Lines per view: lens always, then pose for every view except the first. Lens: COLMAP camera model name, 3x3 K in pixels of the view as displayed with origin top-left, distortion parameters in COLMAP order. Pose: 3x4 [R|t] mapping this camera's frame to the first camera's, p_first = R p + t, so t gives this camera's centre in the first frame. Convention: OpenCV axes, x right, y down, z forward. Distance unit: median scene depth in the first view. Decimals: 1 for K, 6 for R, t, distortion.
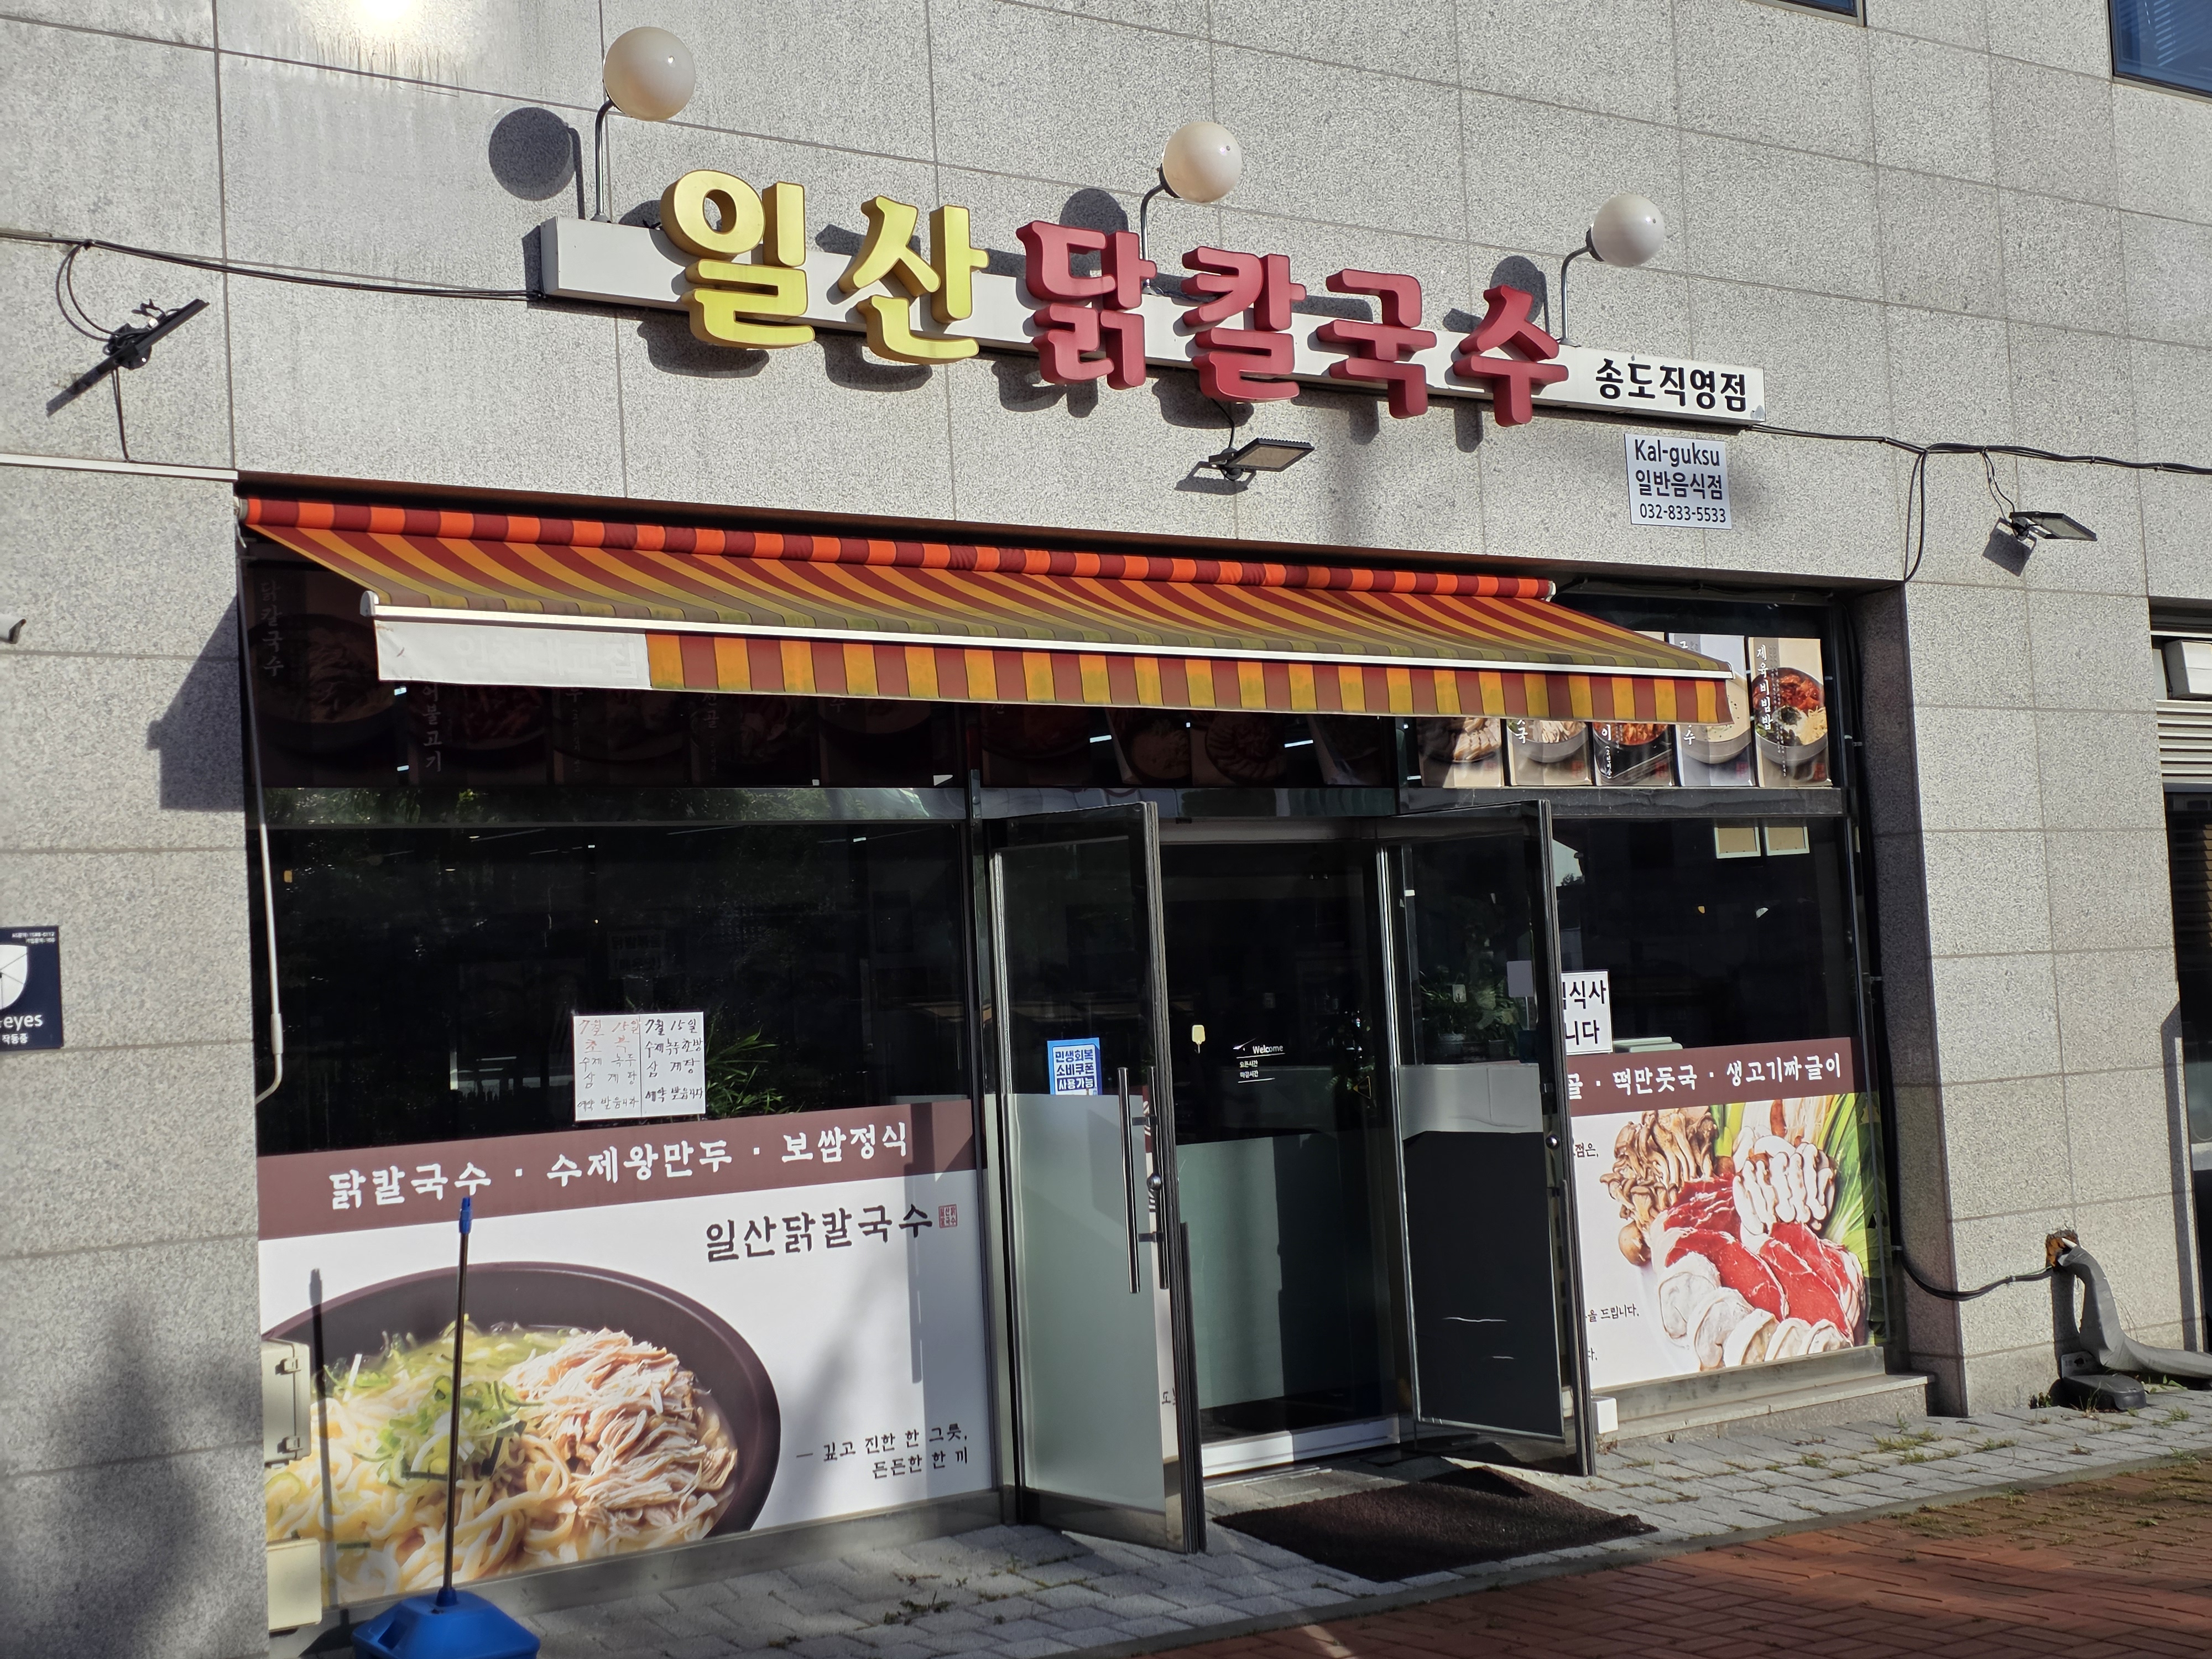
lens RADIAL K [[2922.3, 0, 1004.4], [0, 2922.3, 754.8], [0, 0, 1]] dist [0.311841, -0.957670]
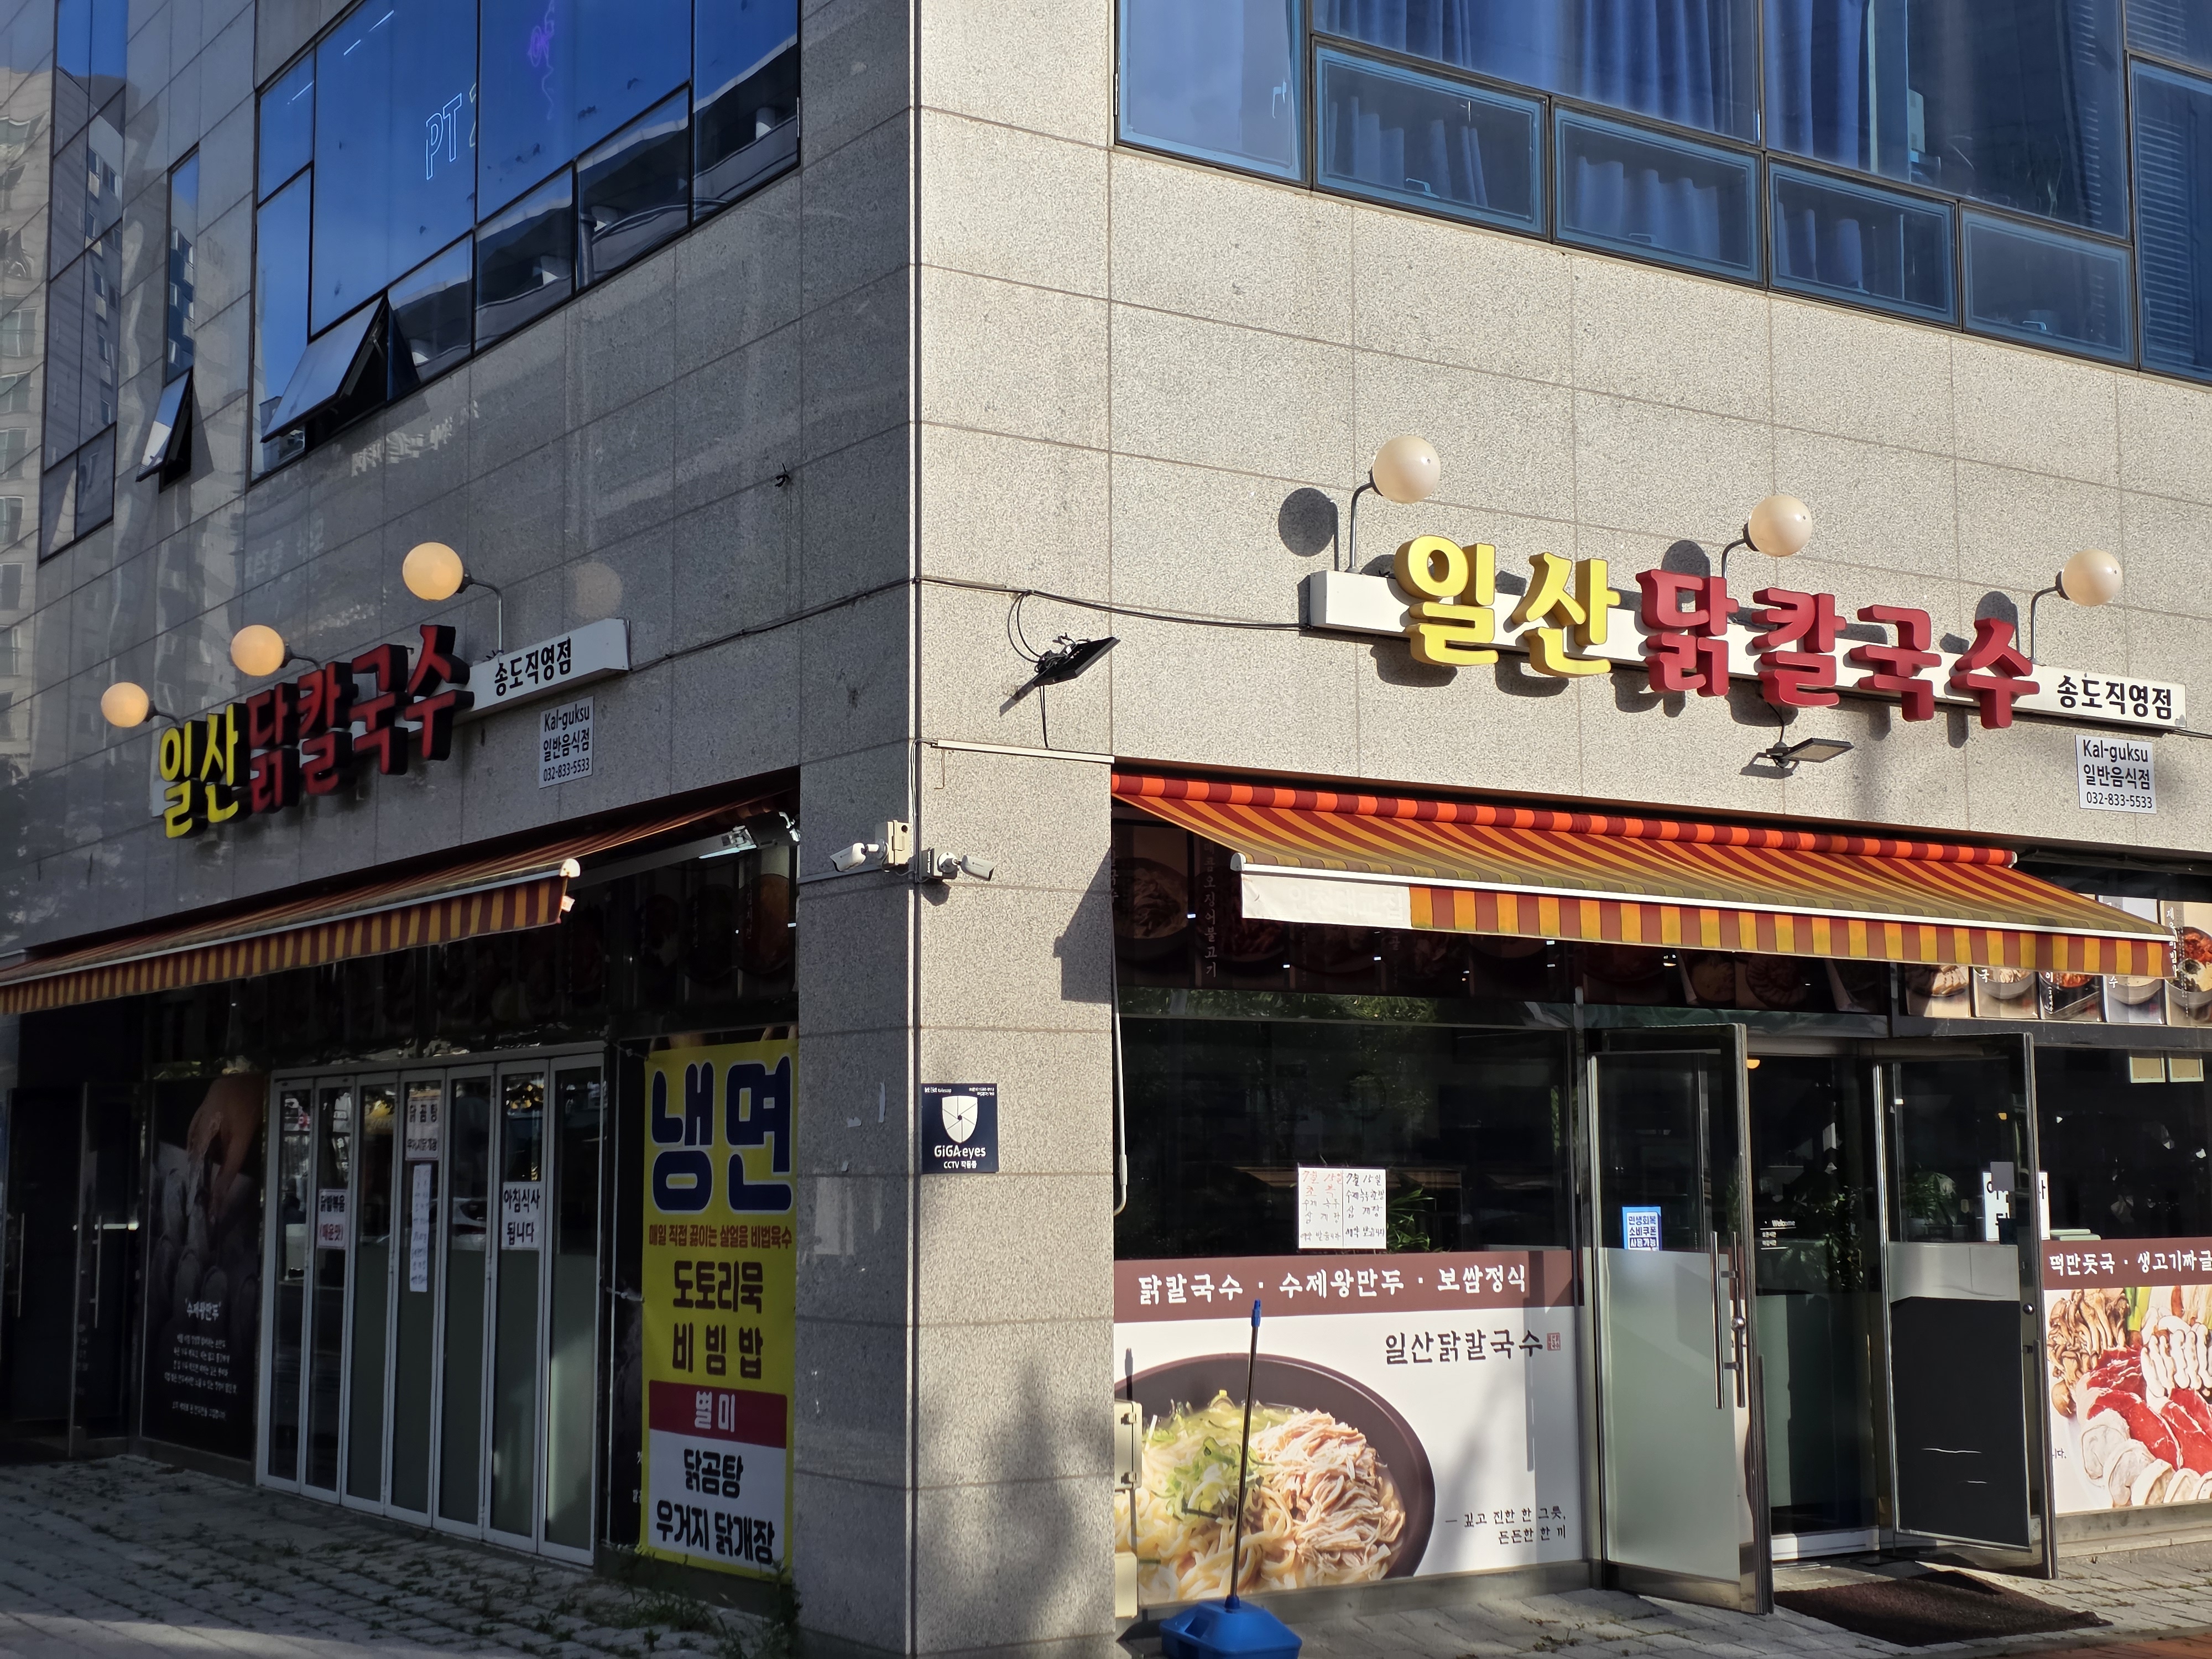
lens RADIAL K [[2923.1, 0, 1108.9], [0, 2923.1, 796.6], [0, 0, 1]] dist [0.294318, -0.665436]
pose [[0.998956, 0.040528, -0.021104, -0.197526], [-0.041362, 0.998314, -0.040724, -0.018454], [0.019418, 0.041554, 0.998948, -0.298722]]
